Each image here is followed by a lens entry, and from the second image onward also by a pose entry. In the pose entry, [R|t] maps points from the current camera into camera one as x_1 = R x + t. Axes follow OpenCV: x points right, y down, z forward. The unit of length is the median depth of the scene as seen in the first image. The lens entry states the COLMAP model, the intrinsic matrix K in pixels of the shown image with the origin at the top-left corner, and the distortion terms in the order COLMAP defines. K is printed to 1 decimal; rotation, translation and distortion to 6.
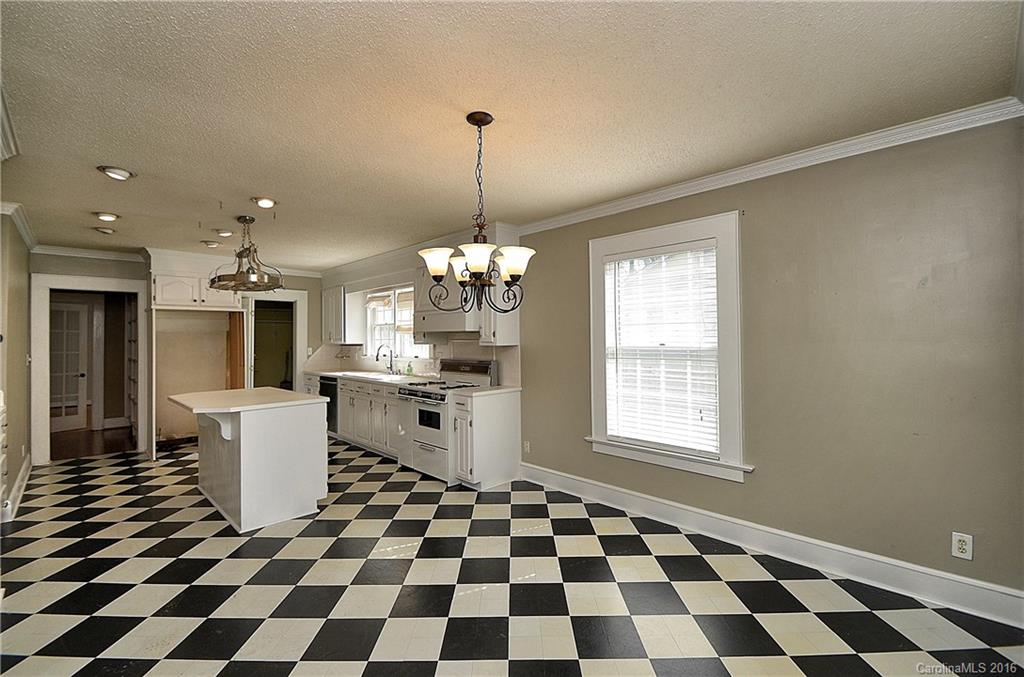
lens RADIAL K [[452.2, 0, 515.7], [0, 452.2, 330.5], [0, 0, 1]] dist [0.006509, -0.012555]
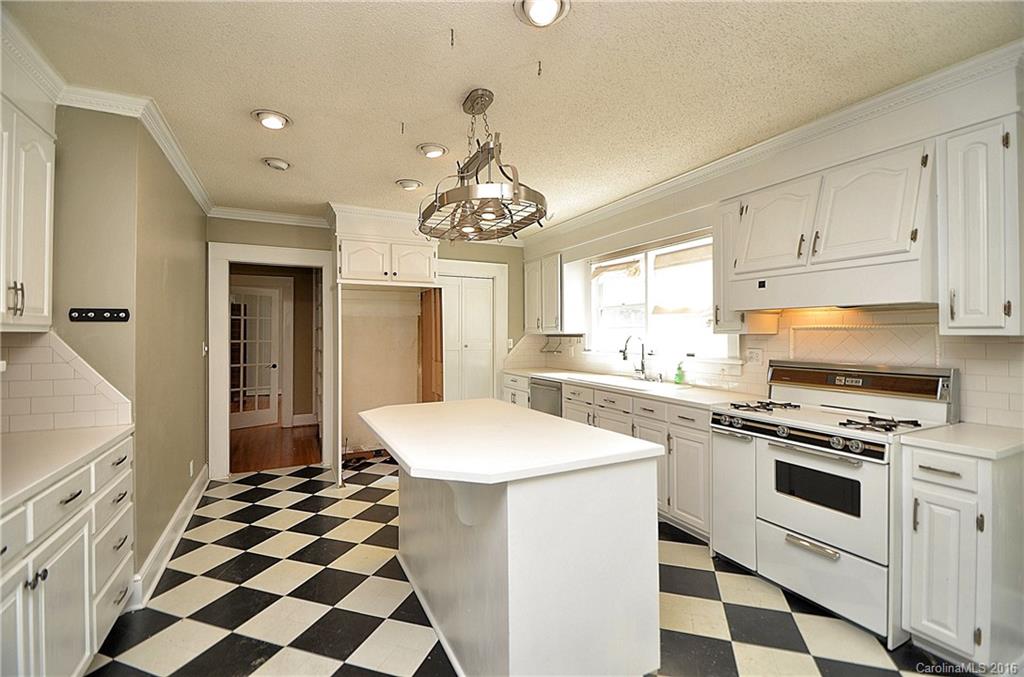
lens RADIAL K [[452.2, 0, 514.3], [0, 452.2, 331.2], [0, 0, 1]] dist [0.006509, -0.012555]
pose [[0.952211, 0.006827, -0.305364, -0.281324], [-0.002629, 0.999896, 0.014156, 0.018951], [0.305429, -0.012676, 0.952131, 0.355849]]
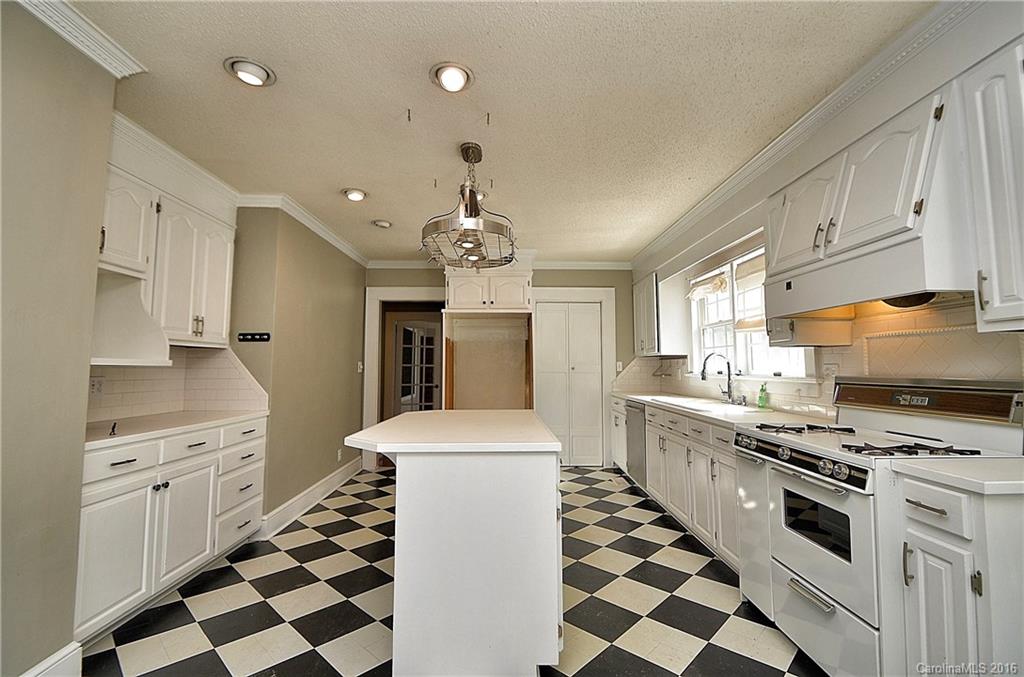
lens RADIAL K [[452.2, 0, 507.7], [0, 452.2, 329.5], [0, 0, 1]] dist [0.006509, -0.012555]
pose [[0.723385, -0.046337, -0.688888, -0.083654], [0.004791, 0.998058, -0.062102, 0.039917], [0.690428, 0.041623, 0.722203, 0.415317]]
